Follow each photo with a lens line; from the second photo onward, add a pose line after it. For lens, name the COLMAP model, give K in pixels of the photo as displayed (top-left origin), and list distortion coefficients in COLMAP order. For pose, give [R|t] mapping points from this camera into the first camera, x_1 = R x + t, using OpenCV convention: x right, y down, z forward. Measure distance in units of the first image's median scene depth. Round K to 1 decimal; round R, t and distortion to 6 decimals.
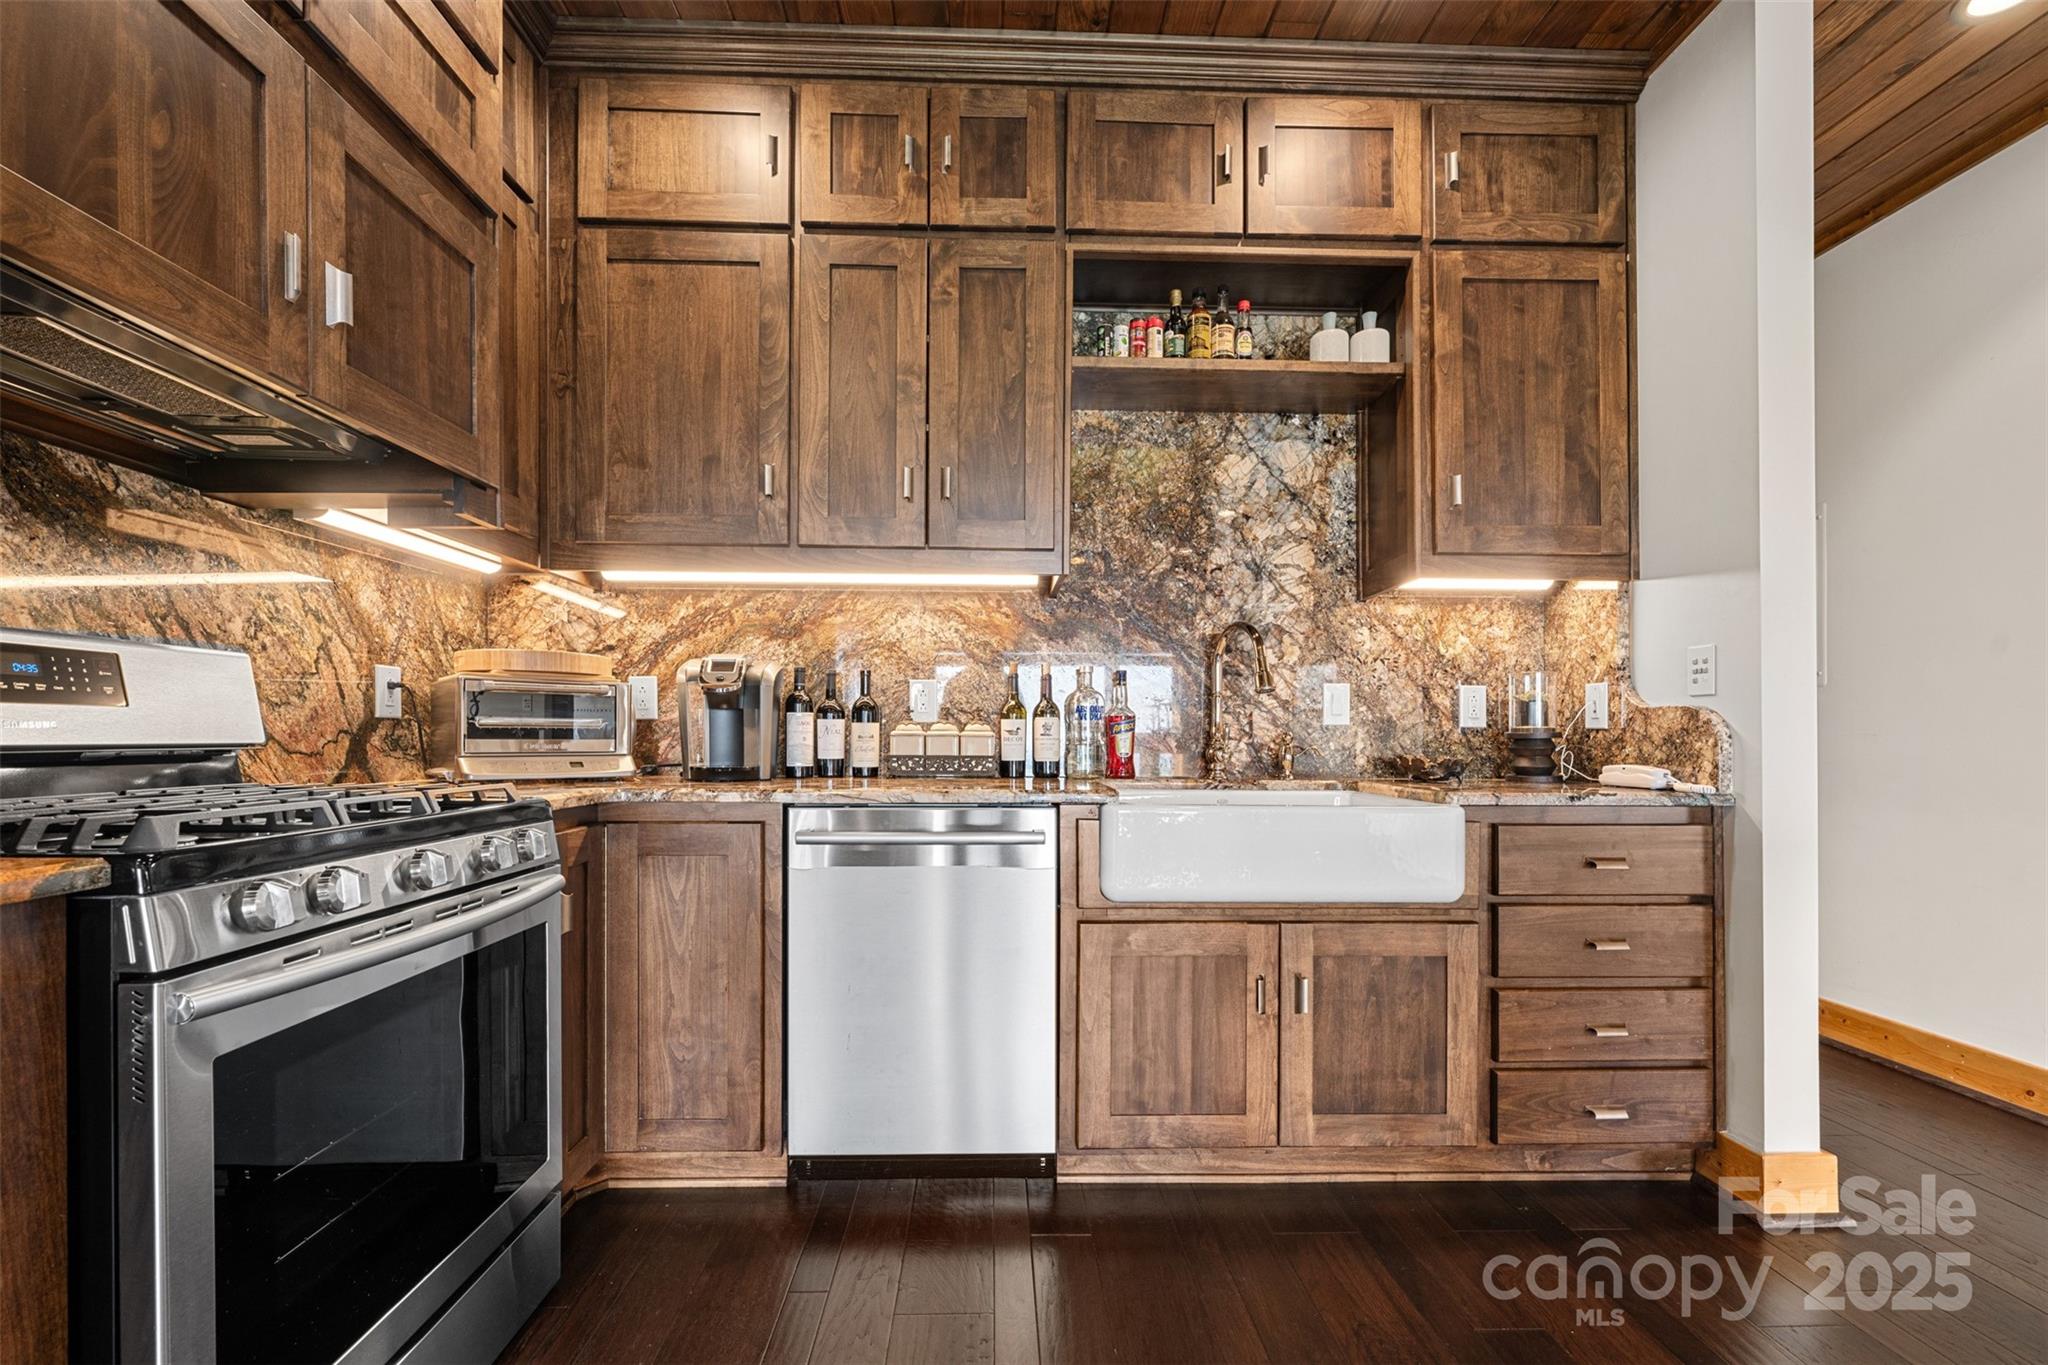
lens RADIAL K [[822.3, 0, 1025.5], [0, 822.3, 727.7], [0, 0, 1]] dist [-0.001534, -0.000028]
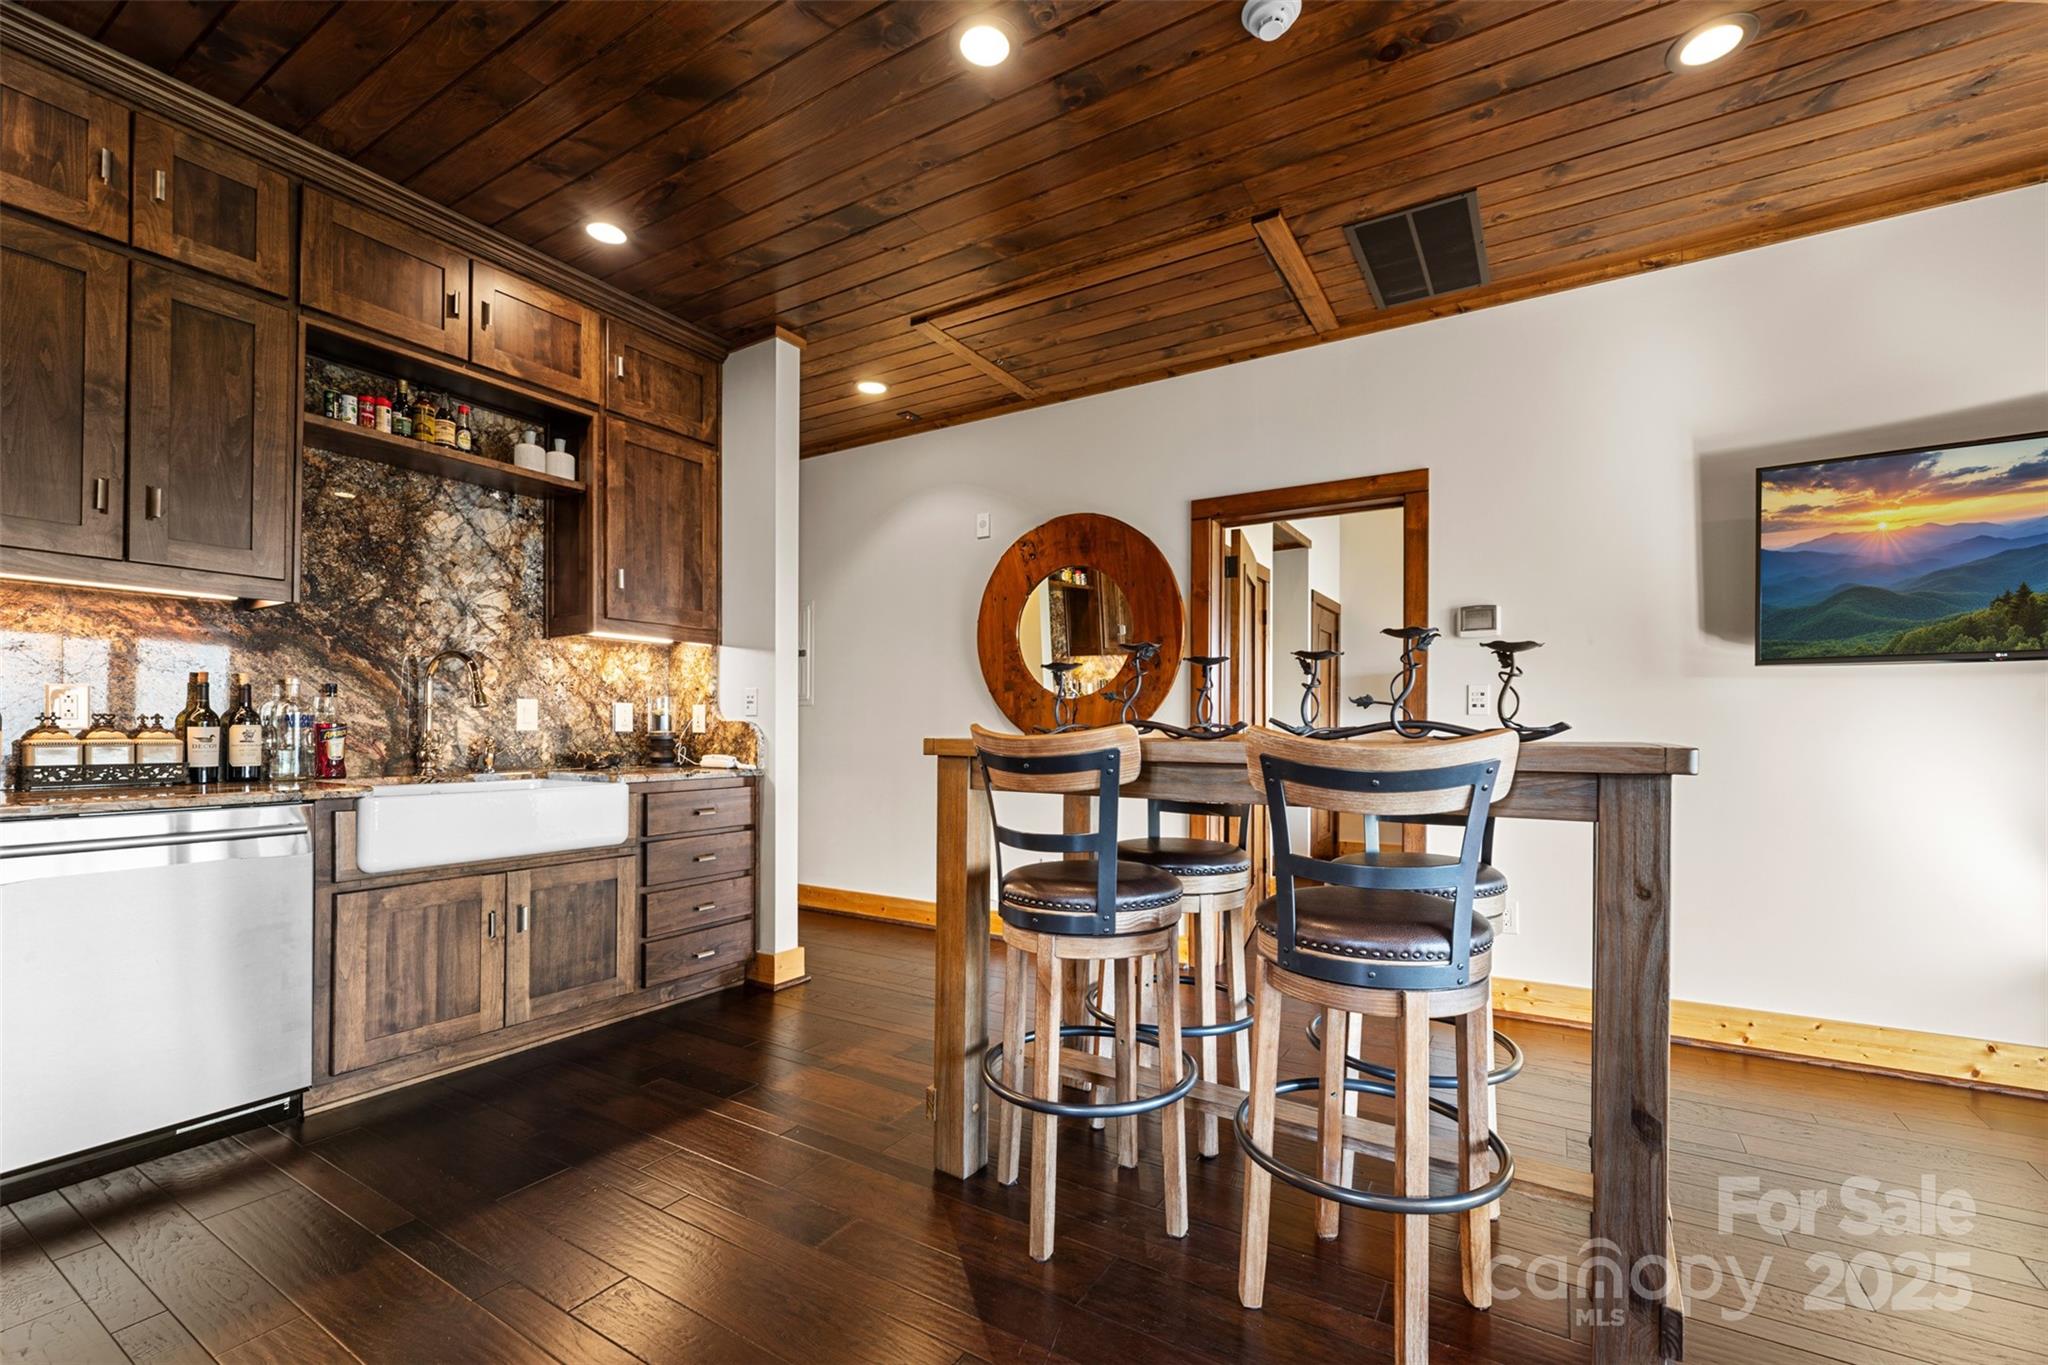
lens RADIAL K [[822.3, 0, 1025.5], [0, 822.3, 727.7], [0, 0, 1]] dist [-0.001534, -0.000028]
pose [[0.542832, -0.000660, 0.839841, -0.355282], [-0.010322, 0.999919, 0.007457, -0.030426], [-0.839778, -0.012716, 0.542781, -0.472859]]
